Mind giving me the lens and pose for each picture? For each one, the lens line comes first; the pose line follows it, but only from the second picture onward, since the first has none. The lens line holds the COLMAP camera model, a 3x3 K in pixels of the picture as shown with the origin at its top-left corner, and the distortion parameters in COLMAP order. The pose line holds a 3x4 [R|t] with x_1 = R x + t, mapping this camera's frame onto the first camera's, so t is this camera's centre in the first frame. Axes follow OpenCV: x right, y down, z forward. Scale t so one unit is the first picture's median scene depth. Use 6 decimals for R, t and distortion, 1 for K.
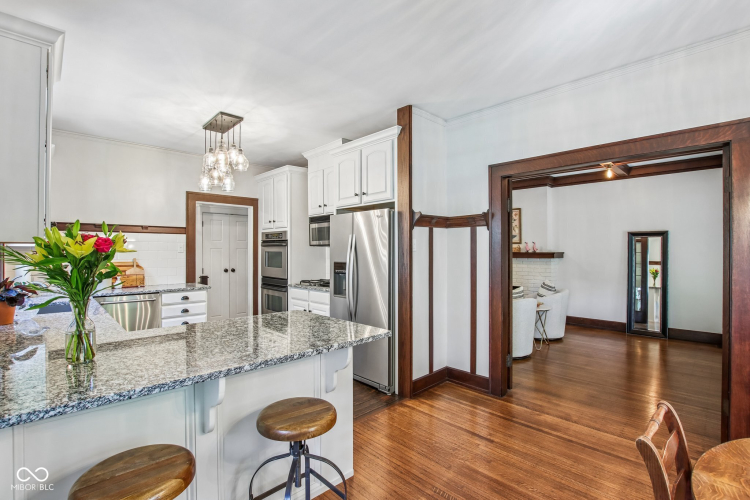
lens RADIAL K [[351.0, 0, 374.5], [0, 351.0, 249.9], [0, 0, 1]] dist [-0.012131, 0.001600]
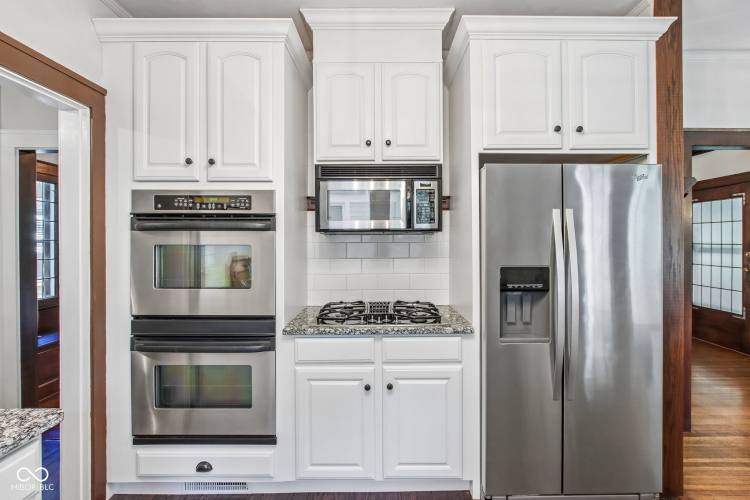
lens RADIAL K [[351.0, 0, 375.4], [0, 351.0, 247.1], [0, 0, 1]] dist [-0.012131, 0.001600]
pose [[0.684540, -0.001521, 0.728973, -0.453400], [0.001727, 0.999998, 0.000465, 0.007308], [-0.728973, 0.000940, 0.684542, 0.656673]]
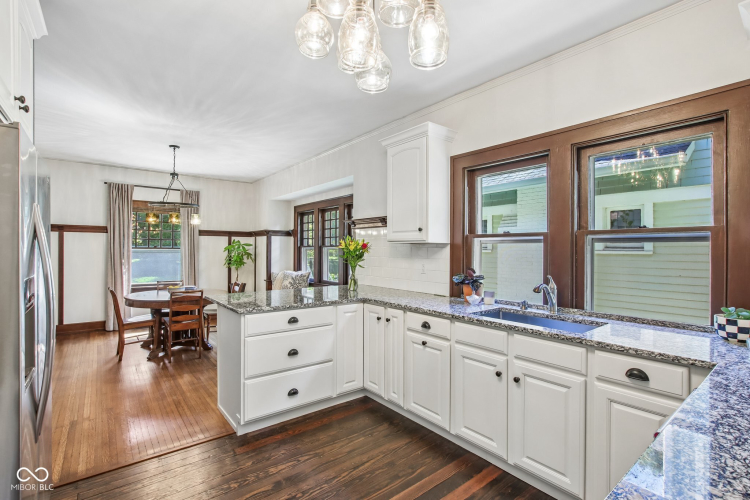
lens RADIAL K [[351.0, 0, 377.0], [0, 351.0, 249.7], [0, 0, 1]] dist [-0.012131, 0.001600]
pose [[0.996135, 0.001923, -0.087811, -0.295868], [-0.001636, 0.999993, 0.003340, 0.006157], [0.087816, -0.003183, 0.996132, 0.488090]]
